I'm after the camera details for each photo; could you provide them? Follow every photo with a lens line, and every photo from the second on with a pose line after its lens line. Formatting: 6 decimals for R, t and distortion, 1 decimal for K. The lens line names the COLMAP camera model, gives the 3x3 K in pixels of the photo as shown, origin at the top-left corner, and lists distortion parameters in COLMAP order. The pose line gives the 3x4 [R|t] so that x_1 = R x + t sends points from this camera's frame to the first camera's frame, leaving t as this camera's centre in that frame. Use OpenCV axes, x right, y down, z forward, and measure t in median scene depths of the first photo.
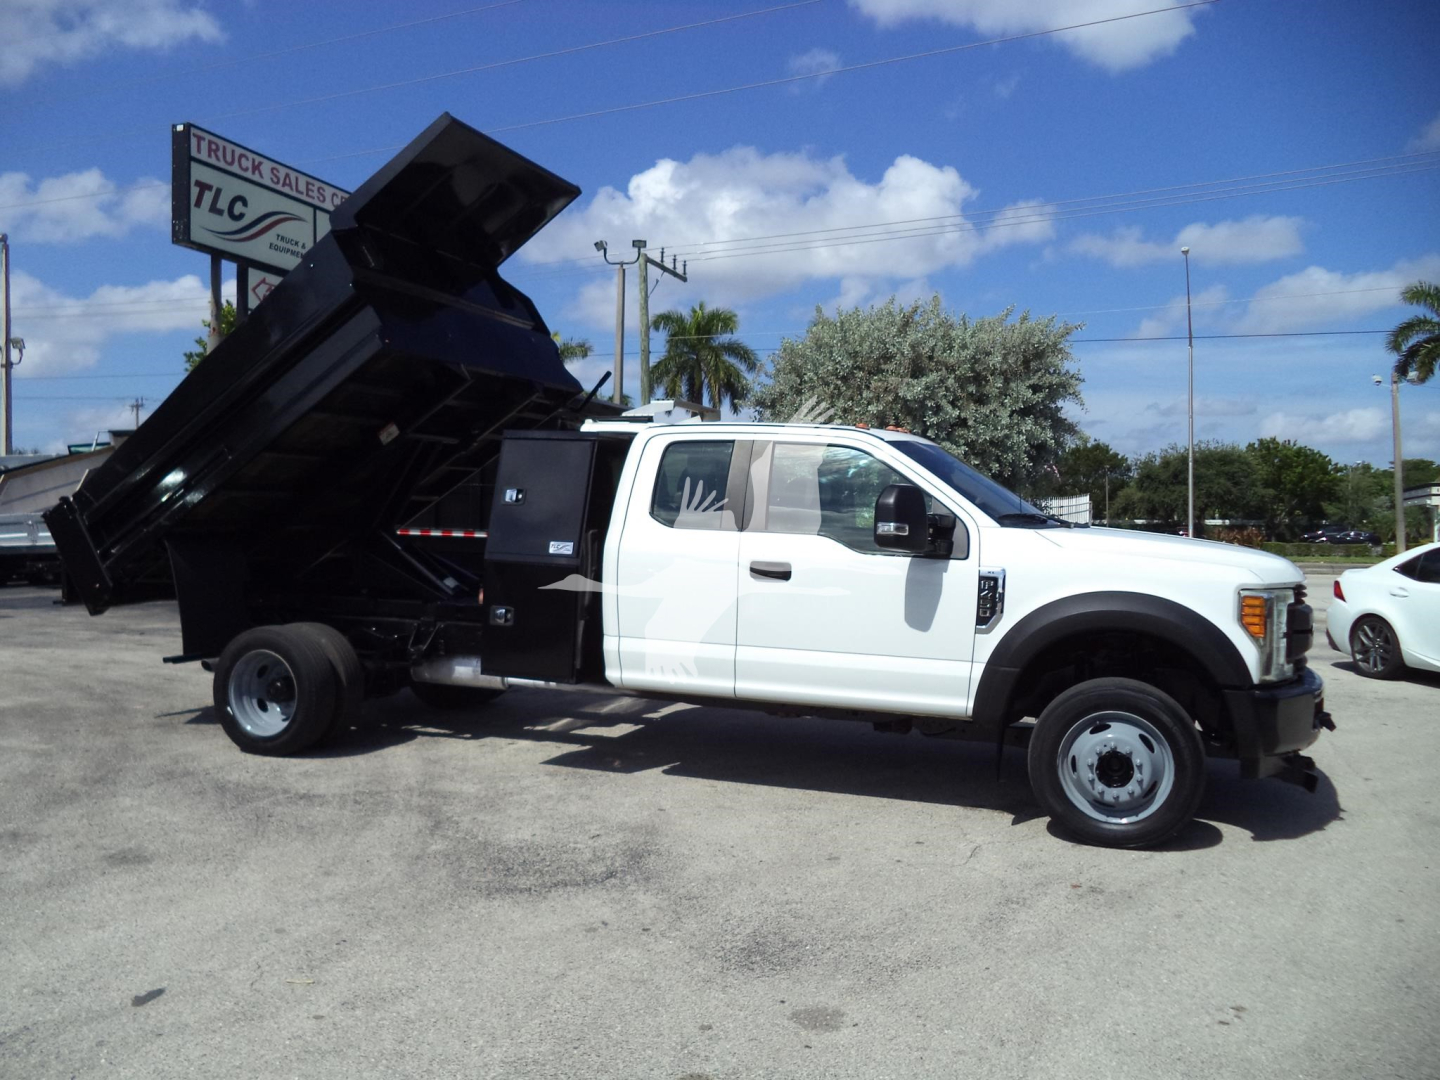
lens RADIAL K [[1158.9, 0, 720.0], [0, 1158.9, 540.0], [0, 0, 1]] dist [-0.028126, -0.004690]
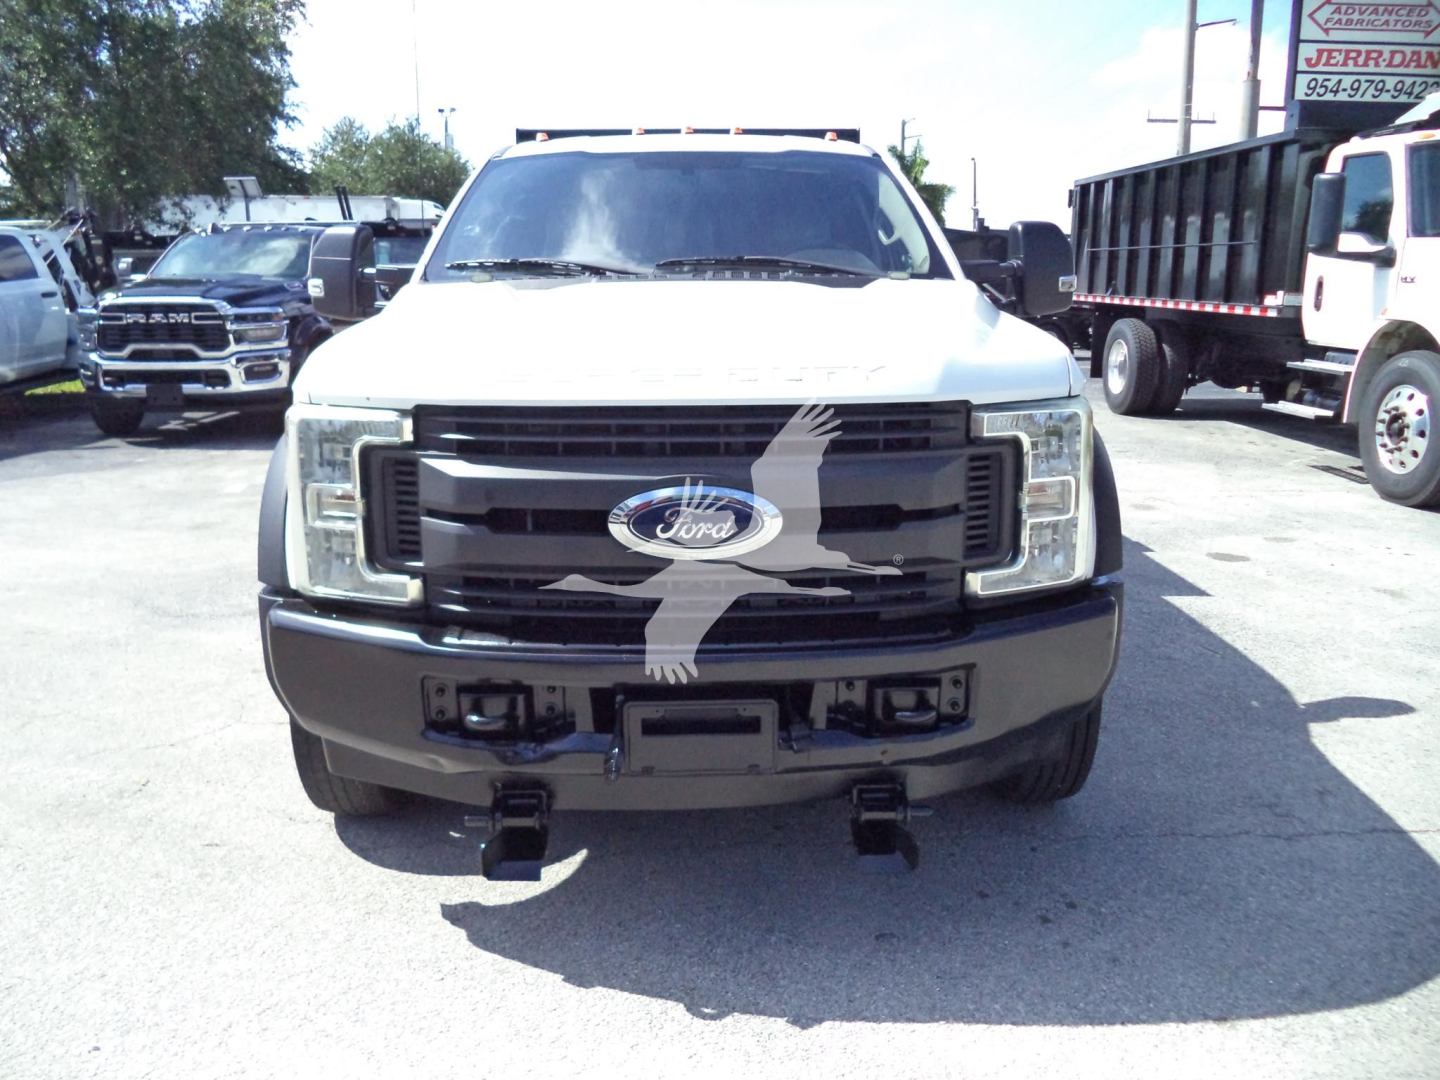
lens RADIAL K [[1154.7, 0, 711.2], [0, 1154.7, 553.4], [0, 0, 1]] dist [-0.003156, -0.008416]
pose [[0.402849, 0.193594, -0.894558, 0.719602], [-0.014622, 0.978611, 0.205199, 0.002913], [0.915150, -0.069584, 0.397063, 0.702858]]
